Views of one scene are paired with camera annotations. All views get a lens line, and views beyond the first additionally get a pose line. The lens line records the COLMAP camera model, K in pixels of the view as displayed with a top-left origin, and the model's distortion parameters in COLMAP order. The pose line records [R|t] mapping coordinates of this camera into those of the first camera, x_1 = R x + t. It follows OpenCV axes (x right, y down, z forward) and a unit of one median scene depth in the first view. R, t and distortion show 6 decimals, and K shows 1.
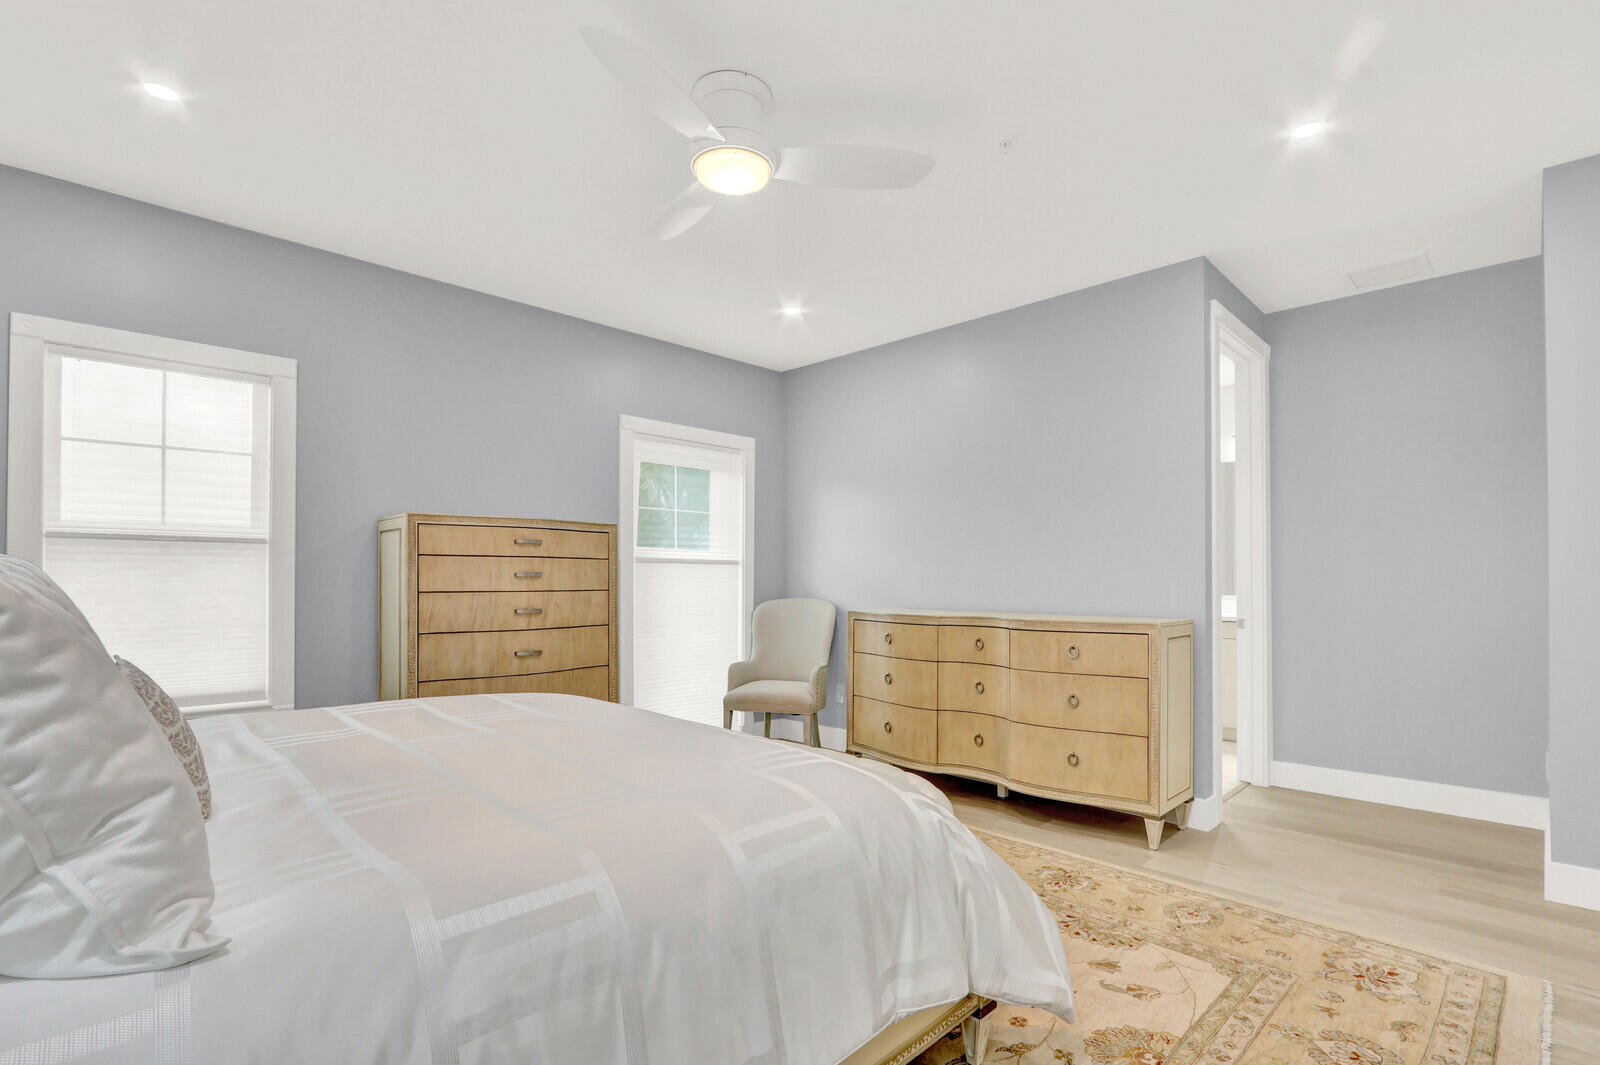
lens RADIAL K [[767.8, 0, 811.5], [0, 767.8, 541.0], [0, 0, 1]] dist [-0.020017, -0.000768]
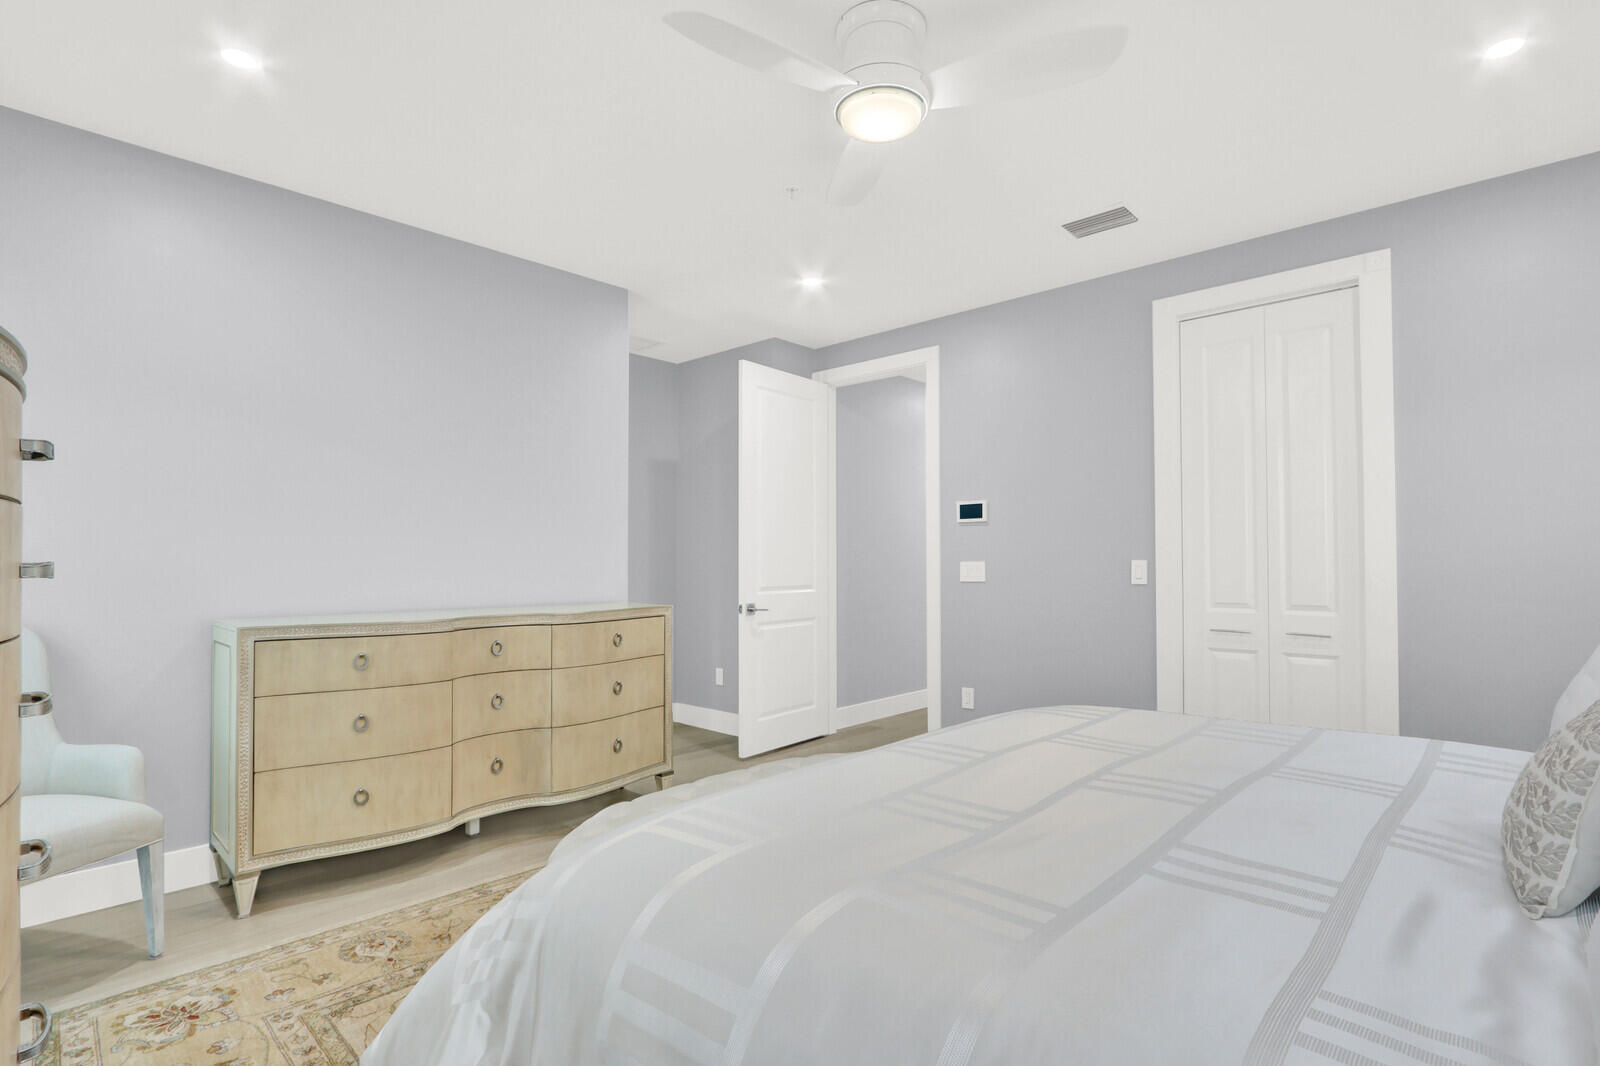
lens RADIAL K [[767.8, 0, 811.5], [0, 767.8, 541.5], [0, 0, 1]] dist [-0.020017, -0.000768]
pose [[-0.016834, 0.029236, 0.999431, -0.590901], [-0.035383, 0.998929, -0.029818, 0.032227], [-0.999232, -0.035865, -0.015782, 0.667862]]
